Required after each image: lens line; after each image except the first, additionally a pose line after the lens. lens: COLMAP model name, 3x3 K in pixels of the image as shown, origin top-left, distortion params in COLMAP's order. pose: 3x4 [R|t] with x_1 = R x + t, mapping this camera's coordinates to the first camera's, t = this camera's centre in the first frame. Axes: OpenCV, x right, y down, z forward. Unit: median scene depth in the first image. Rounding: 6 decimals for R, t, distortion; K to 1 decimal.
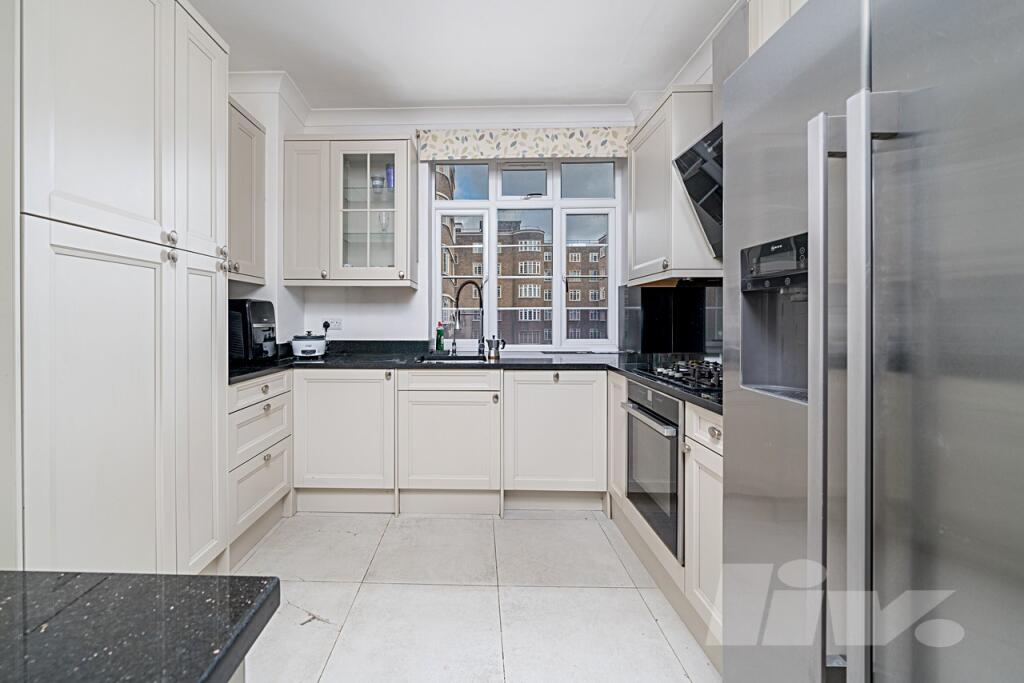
lens RADIAL K [[393.2, 0, 468.4], [0, 393.2, 319.5], [0, 0, 1]] dist [-0.000375, -0.000101]
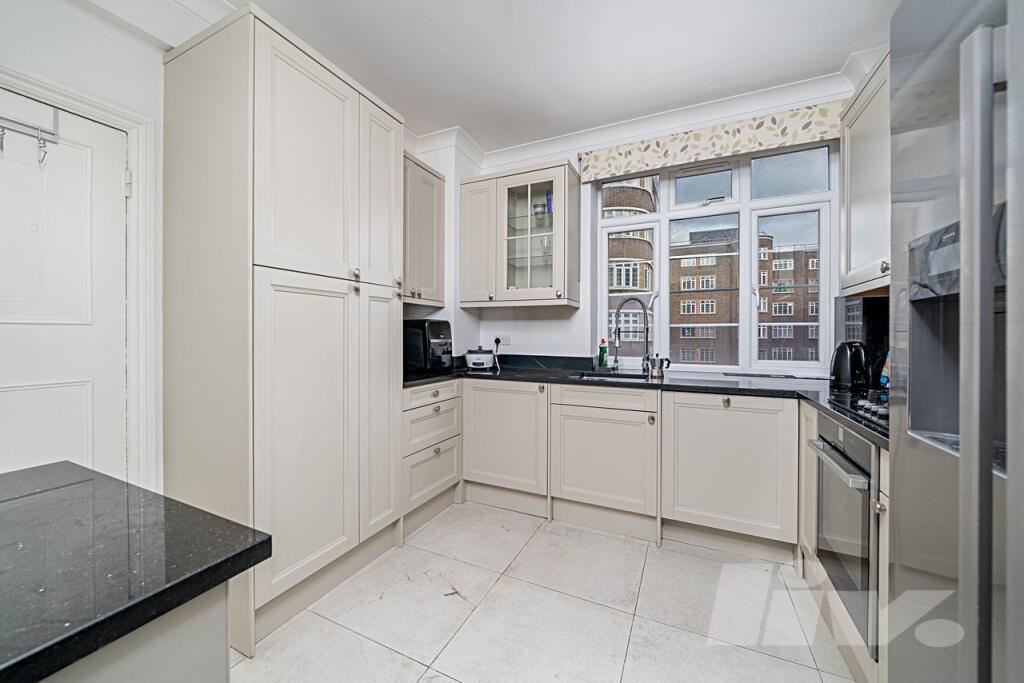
lens RADIAL K [[375.3, 0, 512.9], [0, 375.3, 335.8], [0, 0, 1]] dist [0.000093, -0.000011]
pose [[0.915500, 0.004857, -0.402288, 0.125421], [-0.005089, 0.999987, 0.000493, -0.001843], [0.402285, 0.001595, 0.915513, 0.029821]]
